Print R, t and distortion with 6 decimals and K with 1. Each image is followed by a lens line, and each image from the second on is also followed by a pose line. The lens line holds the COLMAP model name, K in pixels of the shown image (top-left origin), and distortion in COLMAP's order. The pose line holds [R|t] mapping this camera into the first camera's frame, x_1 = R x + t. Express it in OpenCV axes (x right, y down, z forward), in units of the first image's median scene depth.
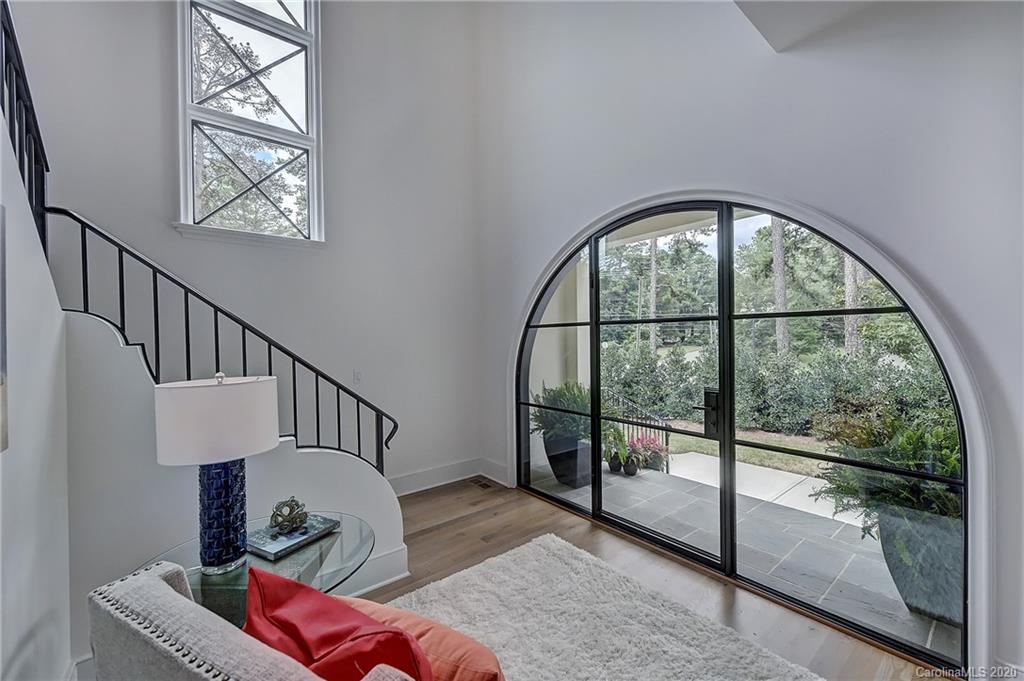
lens RADIAL K [[407.6, 0, 514.8], [0, 407.6, 340.2], [0, 0, 1]] dist [-0.000625, -0.000013]
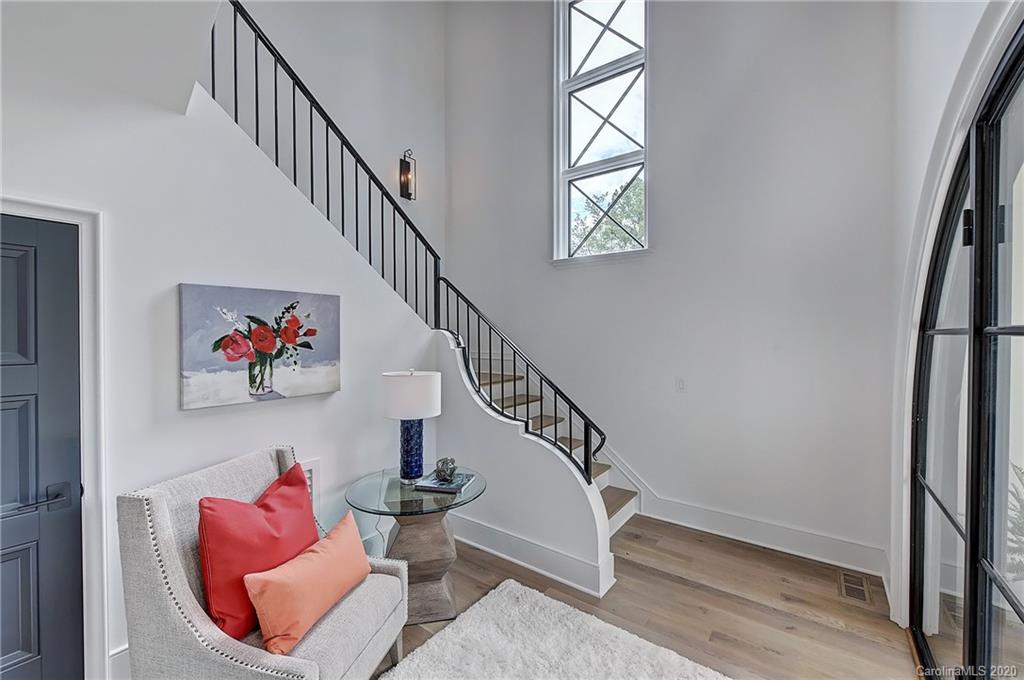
lens RADIAL K [[410.9, 0, 513.4], [0, 410.9, 338.6], [0, 0, 1]] dist [-0.003152, -0.000177]
pose [[0.250134, 0.025466, -0.967876, 0.599858], [-0.006080, 0.999676, 0.024731, -0.052363], [0.968192, -0.000301, 0.250208, 0.558511]]
